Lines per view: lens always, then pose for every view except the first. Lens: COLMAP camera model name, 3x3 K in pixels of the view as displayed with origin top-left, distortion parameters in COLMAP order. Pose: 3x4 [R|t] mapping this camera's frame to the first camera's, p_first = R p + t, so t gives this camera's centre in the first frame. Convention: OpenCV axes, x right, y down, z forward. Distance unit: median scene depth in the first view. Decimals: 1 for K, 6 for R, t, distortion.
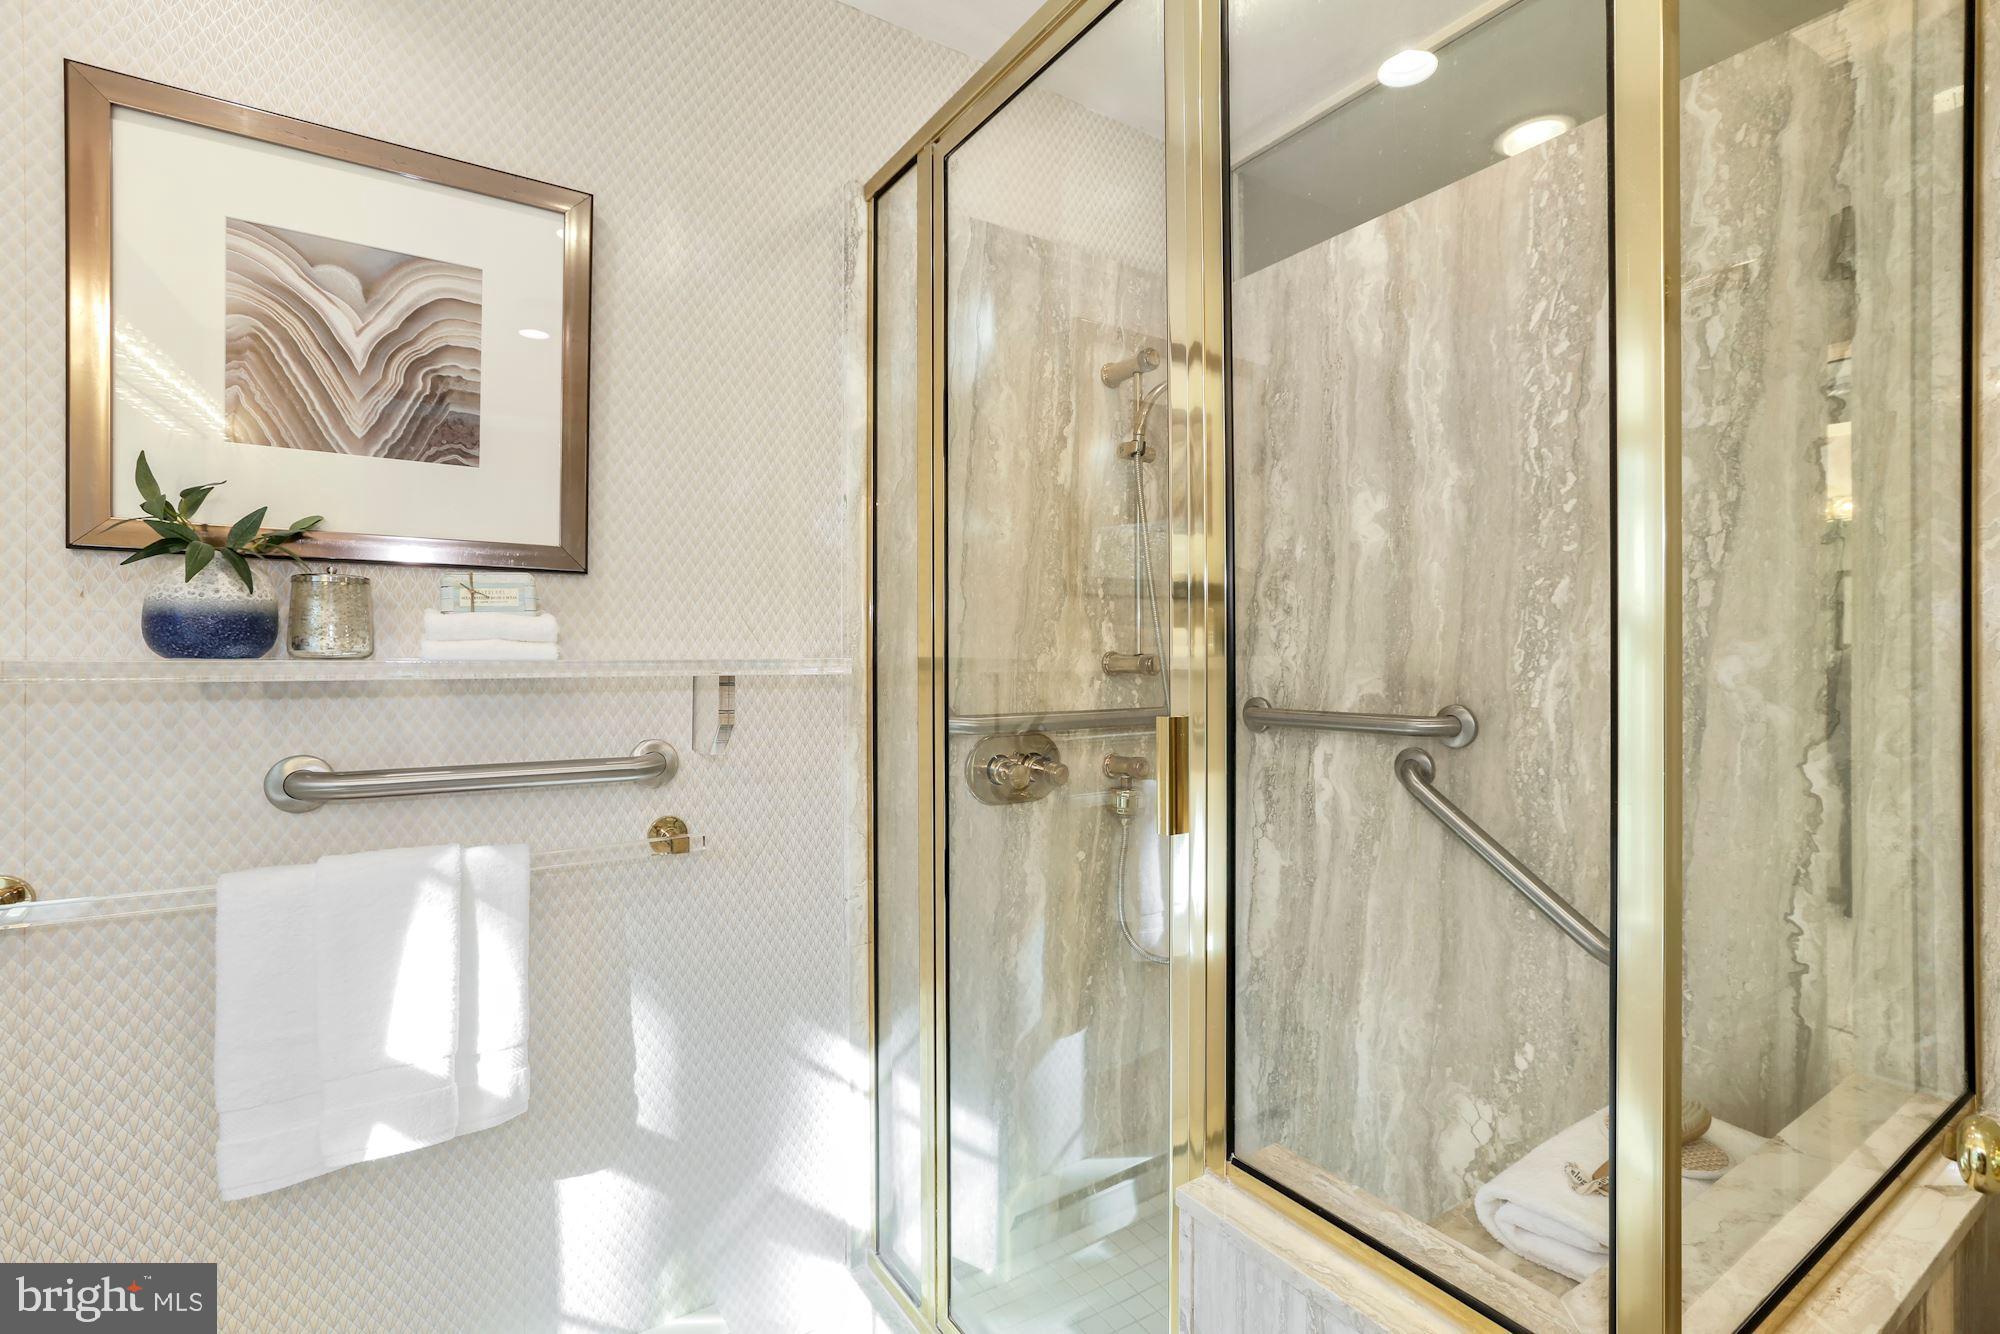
lens RADIAL K [[912.6, 0, 982.4], [0, 912.6, 648.1], [0, 0, 1]] dist [-0.039687, 0.013877]
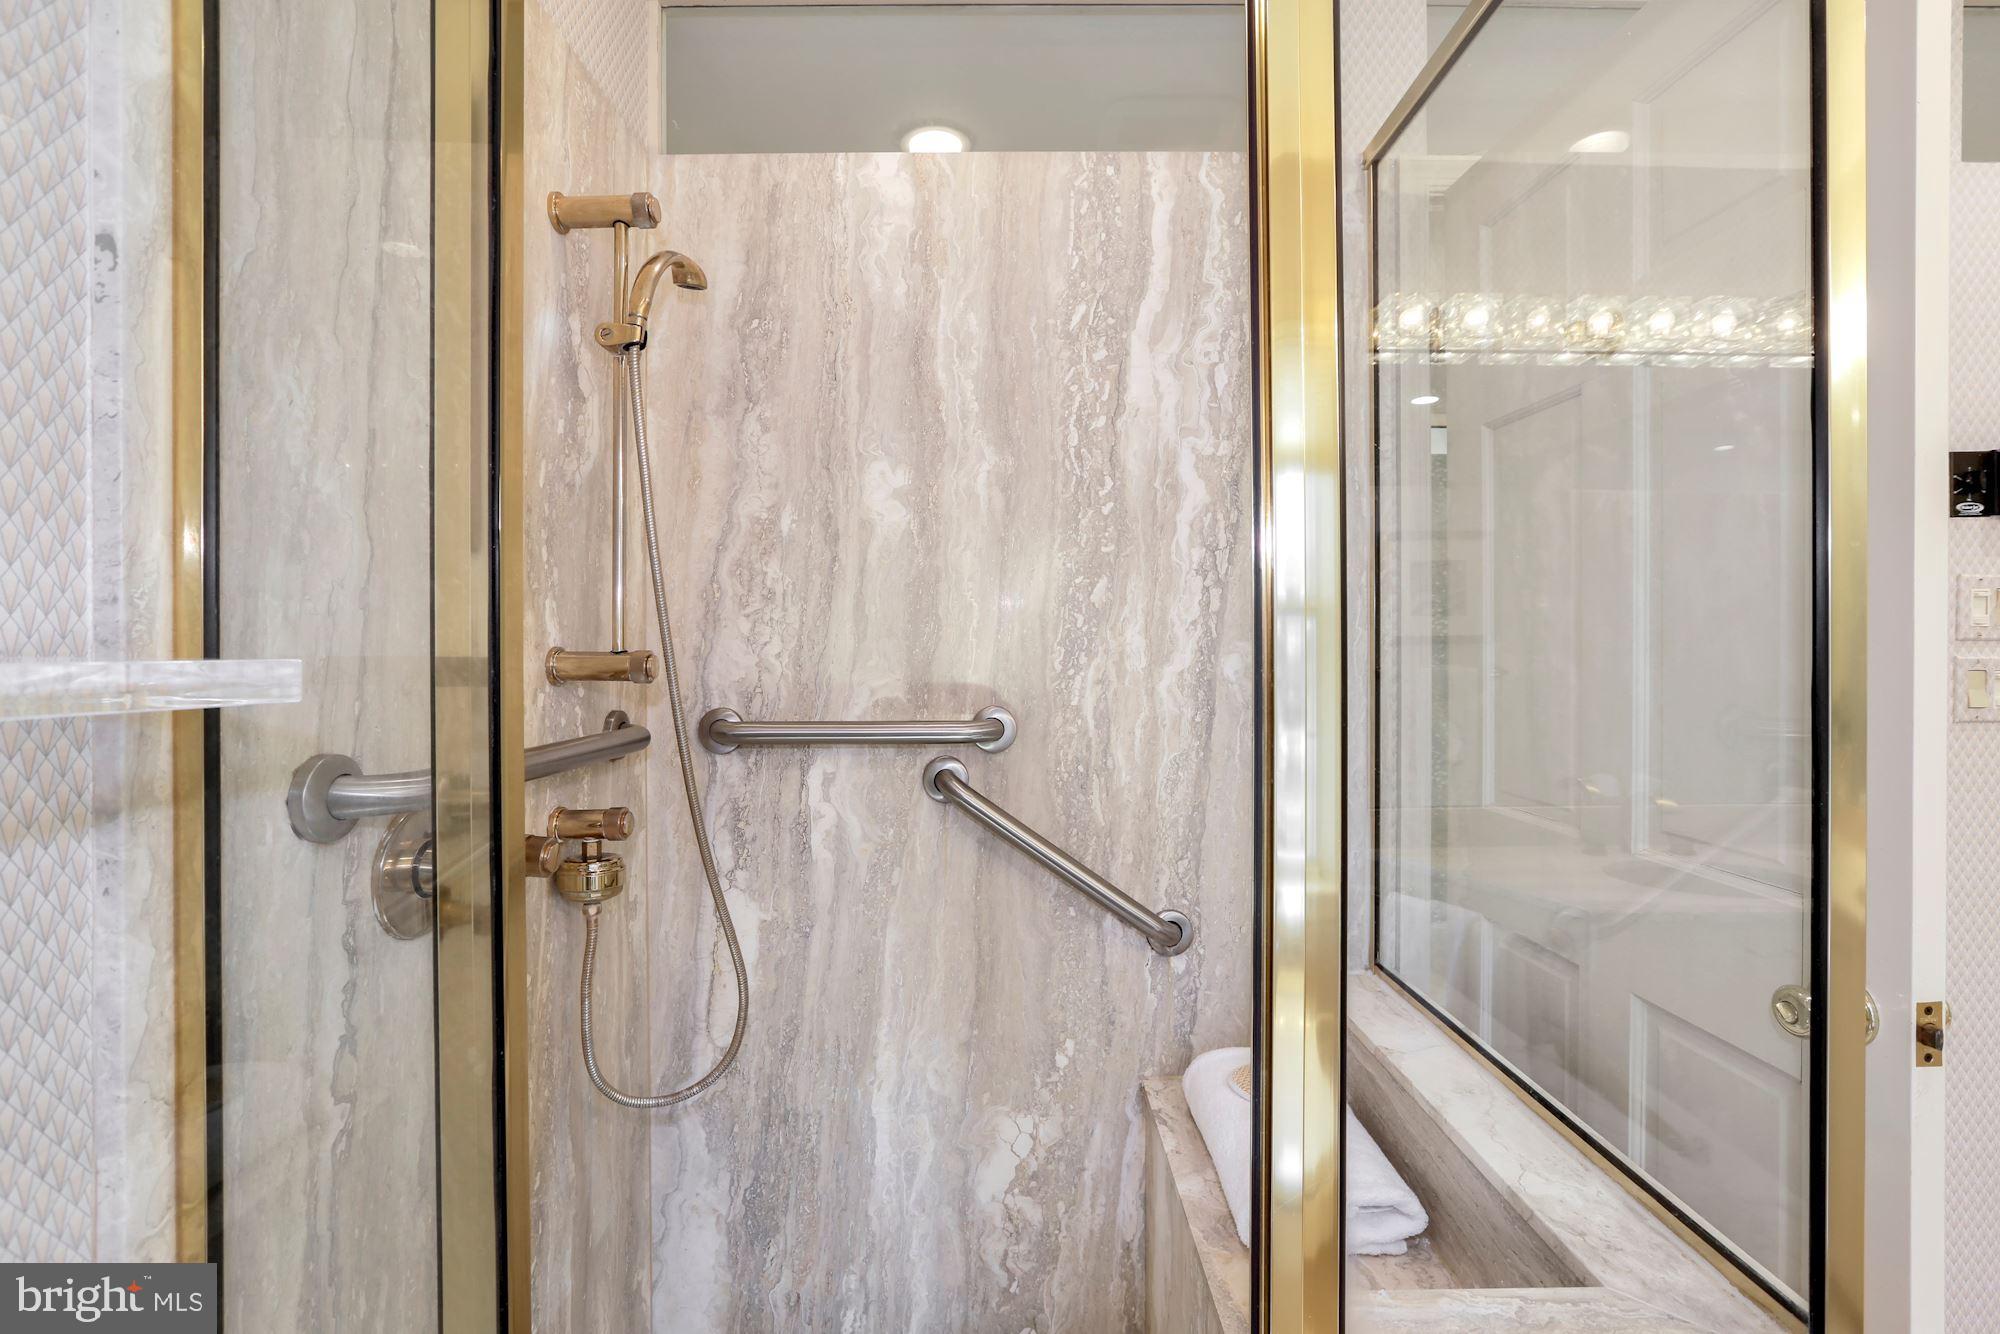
lens RADIAL K [[912.6, 0, 1004.8], [0, 912.6, 651.7], [0, 0, 1]] dist [-0.039687, 0.013877]
pose [[0.531768, 0.002429, 0.846887, -0.261191], [-0.006980, 0.999974, 0.001515, 0.004724], [-0.846861, -0.006717, 0.531771, 0.468595]]
